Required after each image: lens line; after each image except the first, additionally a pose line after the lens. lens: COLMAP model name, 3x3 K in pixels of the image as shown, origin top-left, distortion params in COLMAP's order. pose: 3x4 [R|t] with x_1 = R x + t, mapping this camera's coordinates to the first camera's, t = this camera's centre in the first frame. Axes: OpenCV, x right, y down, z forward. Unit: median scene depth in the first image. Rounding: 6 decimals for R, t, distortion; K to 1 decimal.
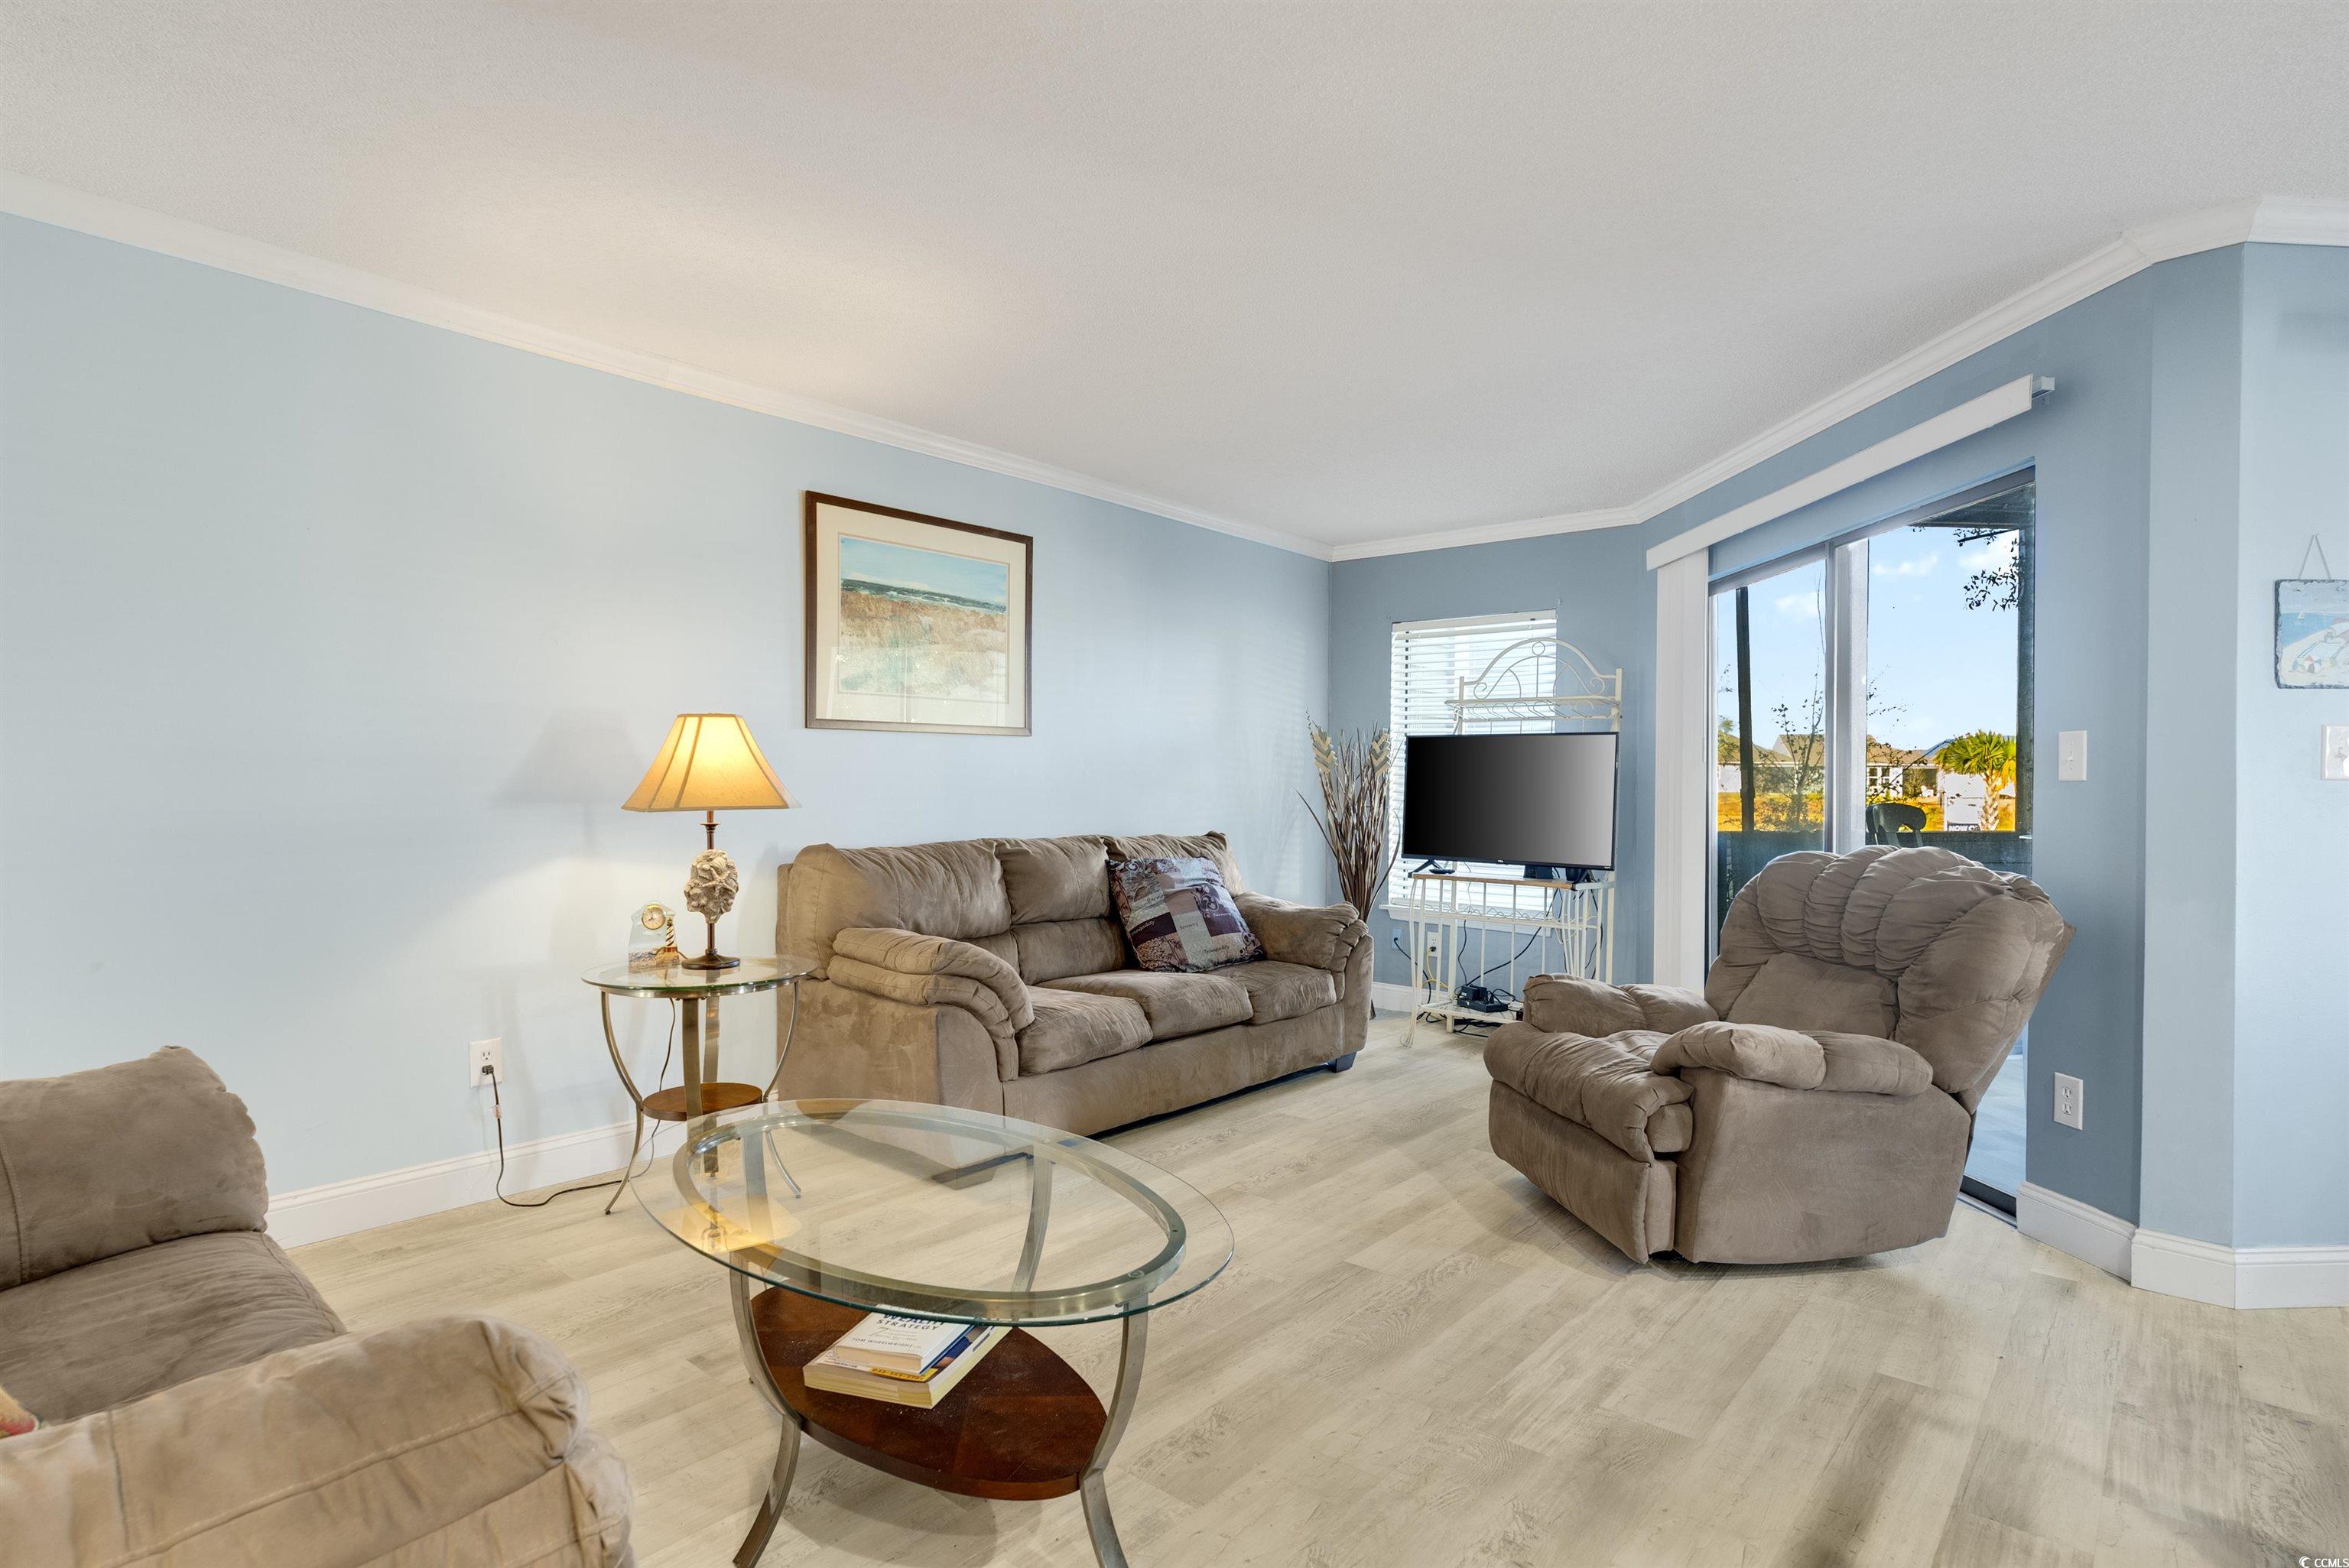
lens RADIAL K [[1166.4, 0, 1170.0], [0, 1166.4, 793.9], [0, 0, 1]] dist [-0.001957, -0.000342]
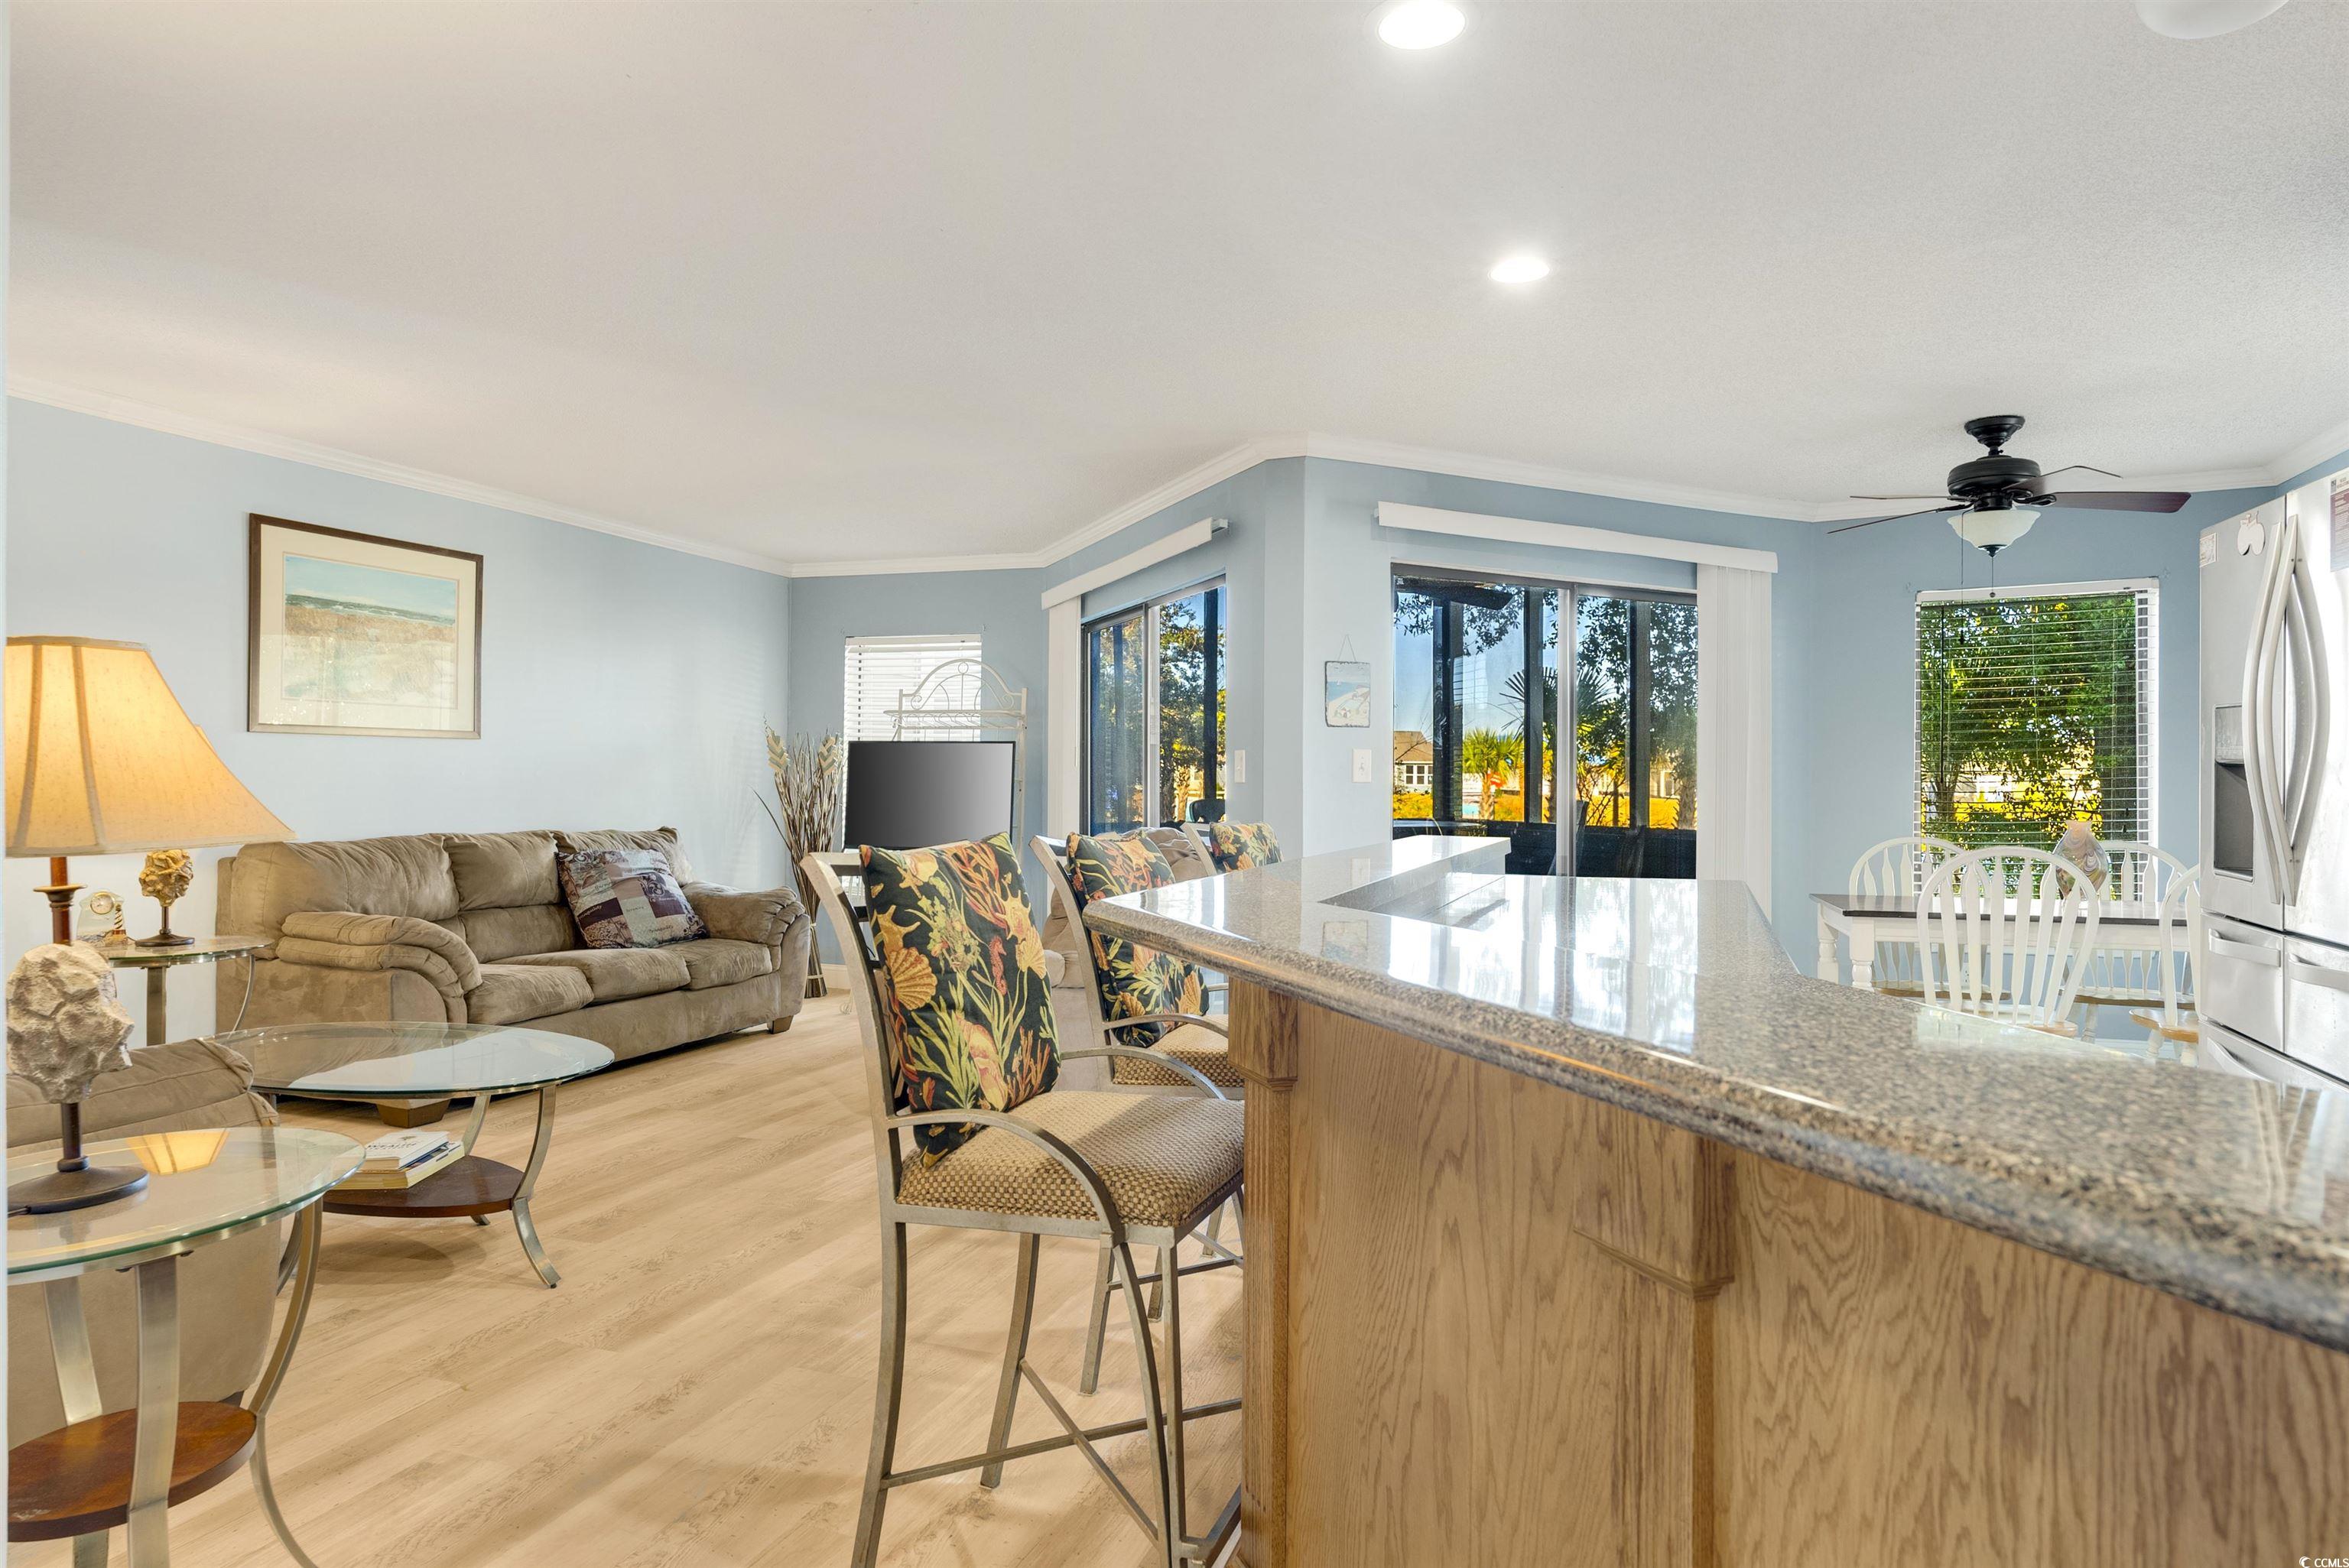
lens RADIAL K [[1355.6, 0, 1171.8], [0, 1355.6, 770.9], [0, 0, 1]] dist [0.002676, 0.000914]
pose [[0.937899, 0.003916, 0.346885, 0.050484], [0.001592, 0.999877, -0.015592, 0.000561], [-0.346904, 0.015176, 0.937778, -0.440551]]
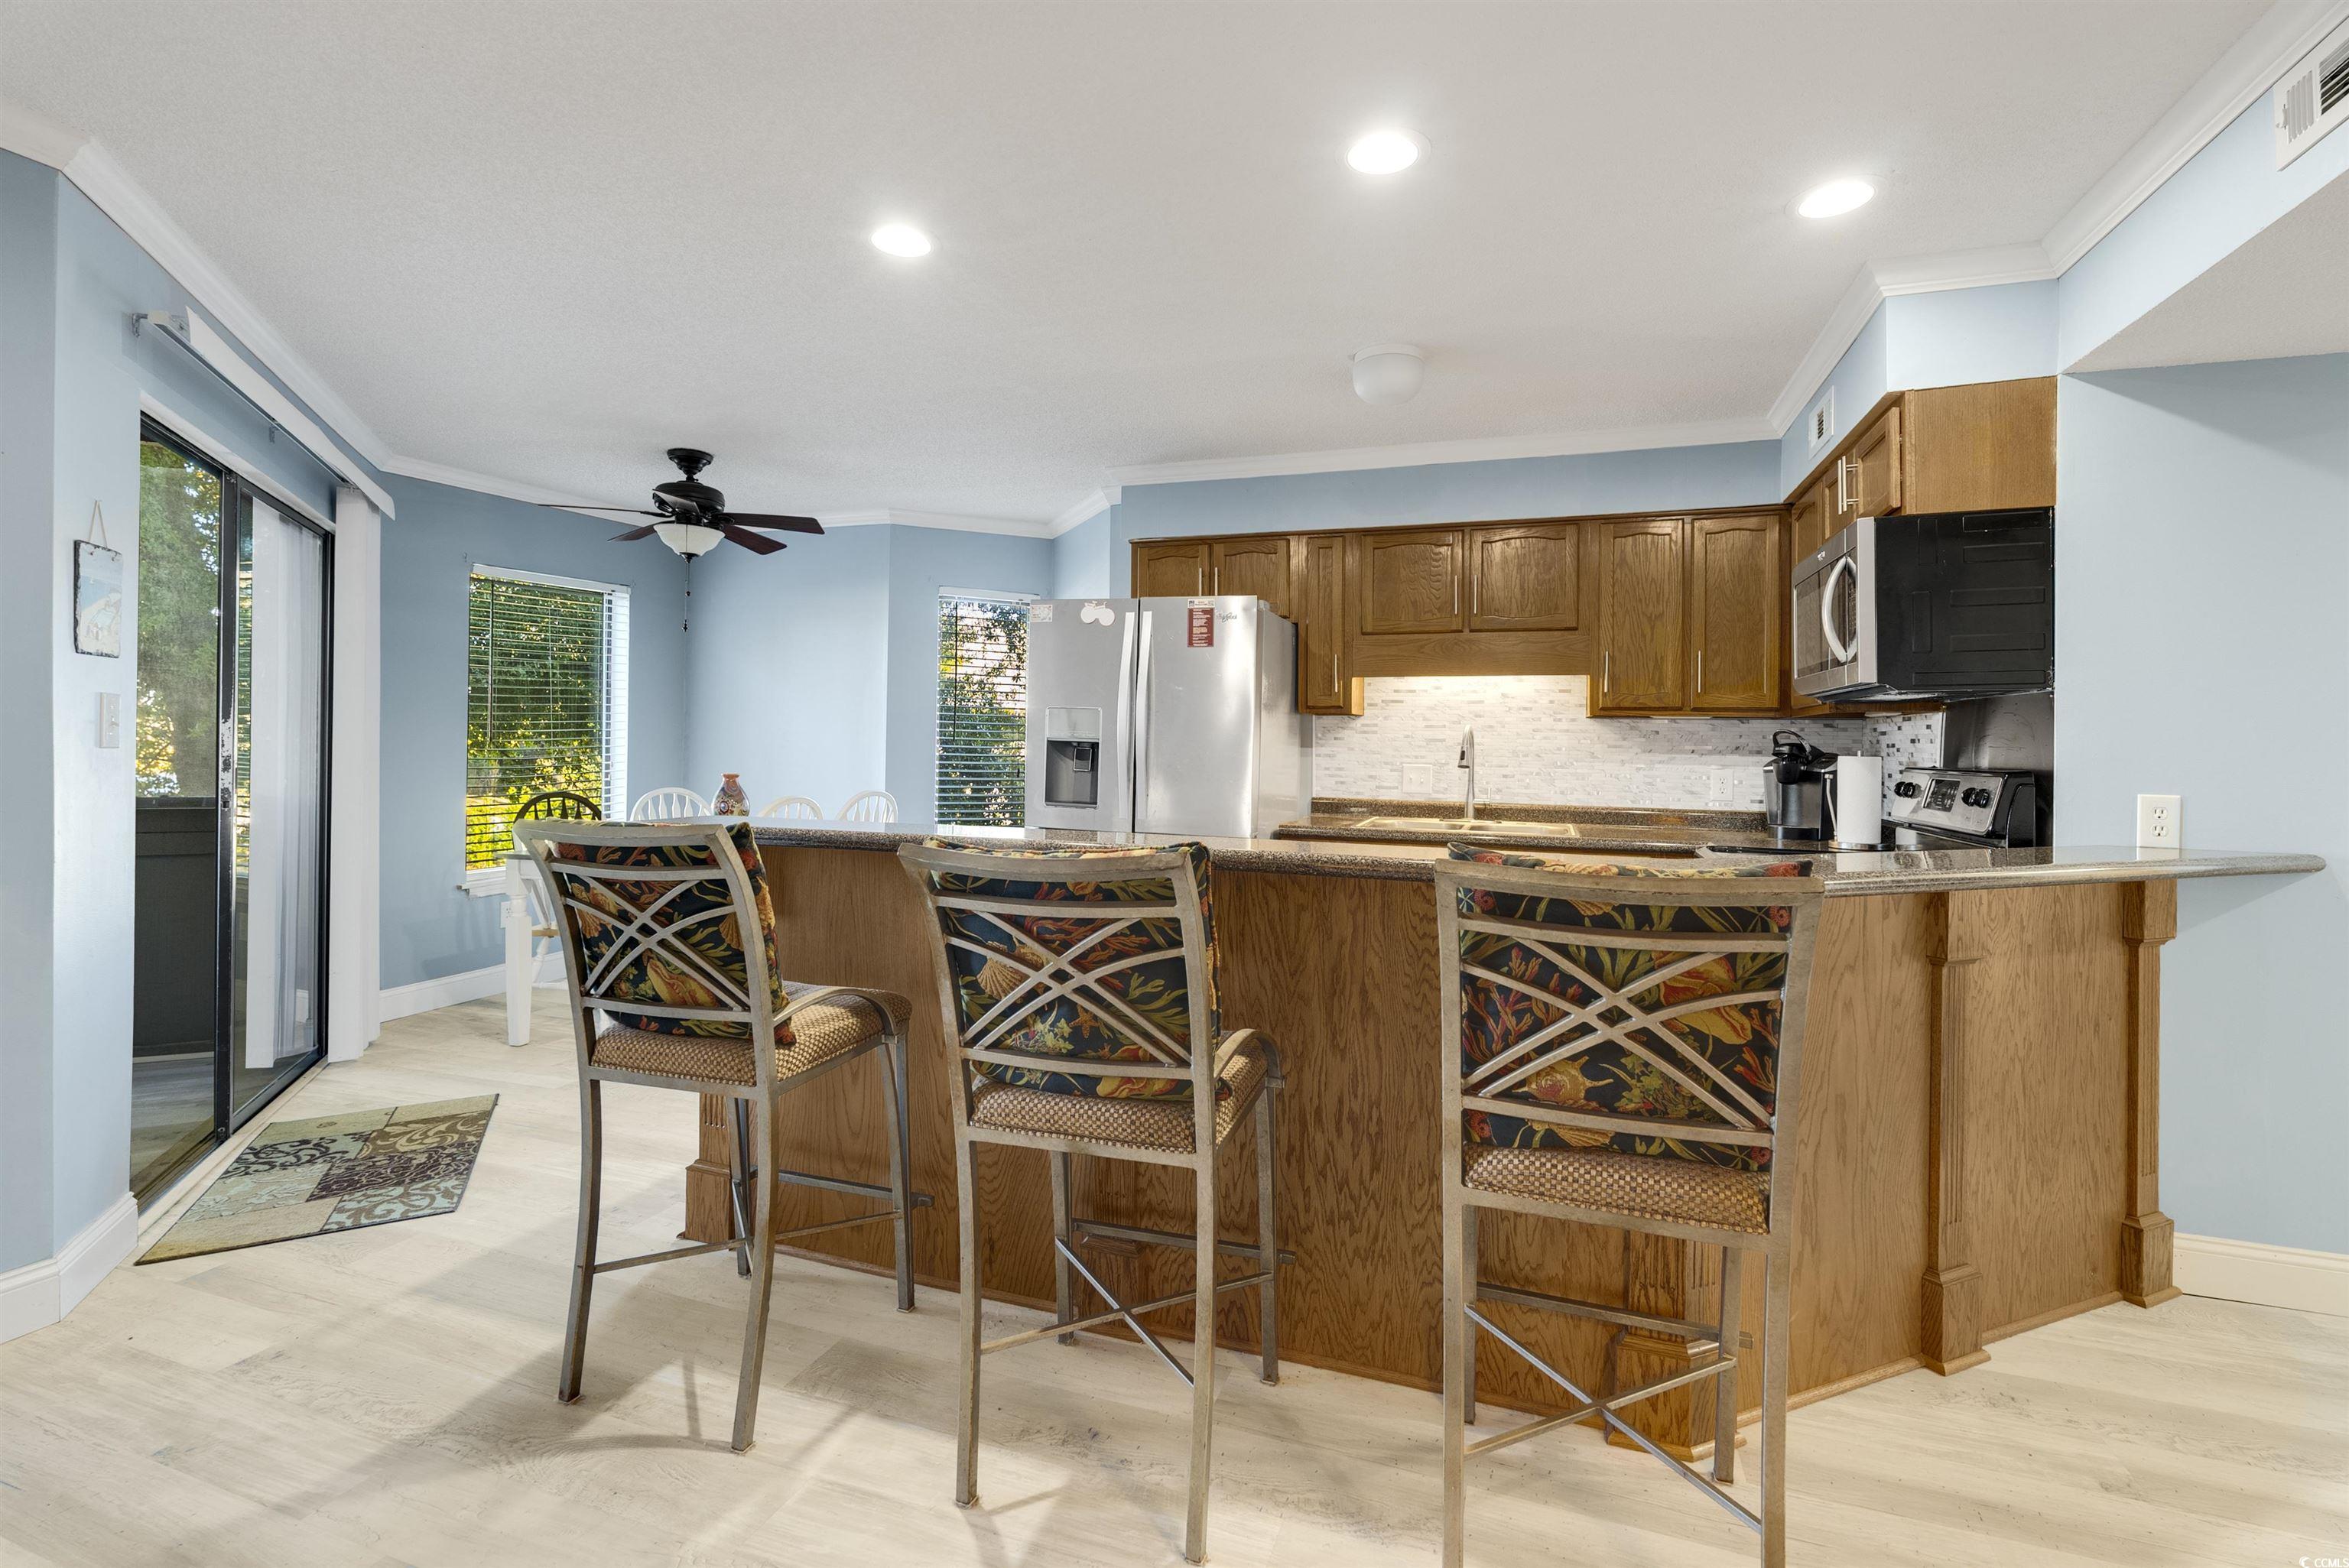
lens RADIAL K [[1058.3, 0, 1184.8], [0, 1058.3, 741.4], [0, 0, 1]] dist [-0.001582, -0.000192]
pose [[-0.366176, -0.006745, 0.930521, -0.115645], [-0.007692, 0.999962, 0.004222, -0.018169], [-0.930514, -0.005612, -0.366214, 0.286632]]
